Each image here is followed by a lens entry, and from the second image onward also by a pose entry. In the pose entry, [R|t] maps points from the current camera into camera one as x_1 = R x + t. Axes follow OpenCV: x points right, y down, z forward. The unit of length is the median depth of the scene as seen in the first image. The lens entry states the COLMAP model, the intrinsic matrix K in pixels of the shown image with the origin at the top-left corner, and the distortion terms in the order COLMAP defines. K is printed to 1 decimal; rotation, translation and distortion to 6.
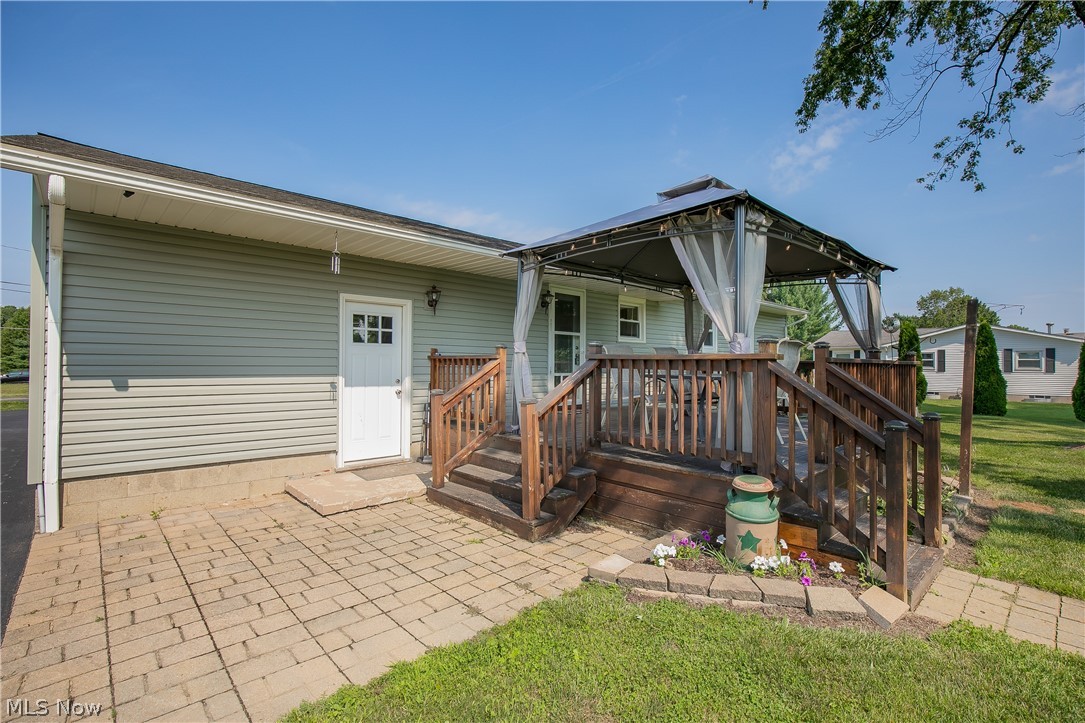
lens RADIAL K [[497.8, 0, 545.1], [0, 497.8, 363.9], [0, 0, 1]] dist [-0.013334, 0.000048]
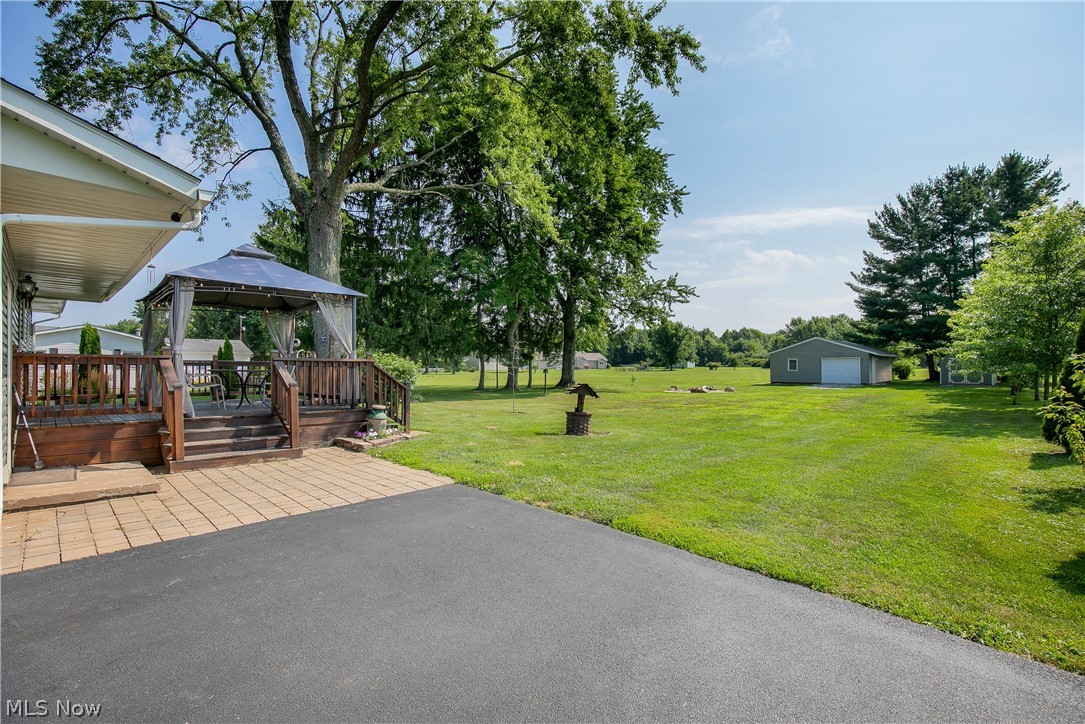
lens RADIAL K [[497.8, 0, 544.3], [0, 497.8, 364.2], [0, 0, 1]] dist [-0.013334, 0.000048]
pose [[-0.032808, -0.001604, 0.999460, -1.228484], [-0.003075, 0.999994, 0.001504, -0.000567], [-0.999457, -0.003024, -0.032813, 0.093888]]
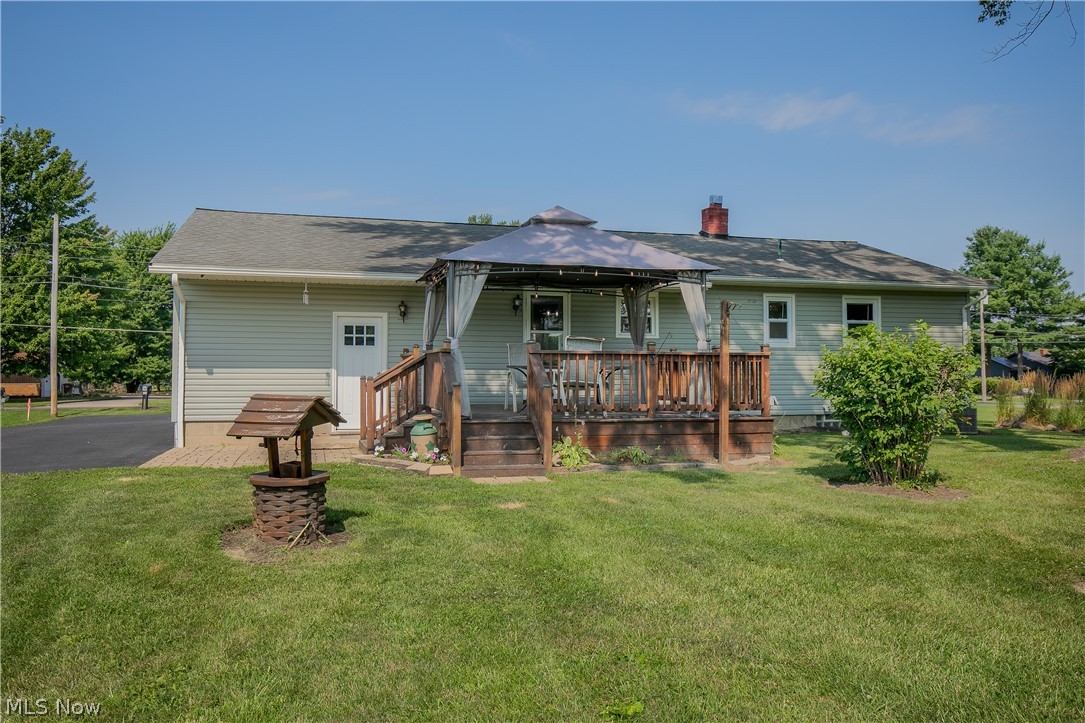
lens RADIAL K [[885.2, 0, 541.5], [0, 885.2, 362.3], [0, 0, 1]] dist [0.004427, 0.001342]
pose [[0.881156, -0.015455, -0.472573, 1.294144], [0.007580, 0.999799, -0.018564, 0.056533], [0.472765, 0.012776, 0.881096, -0.956078]]
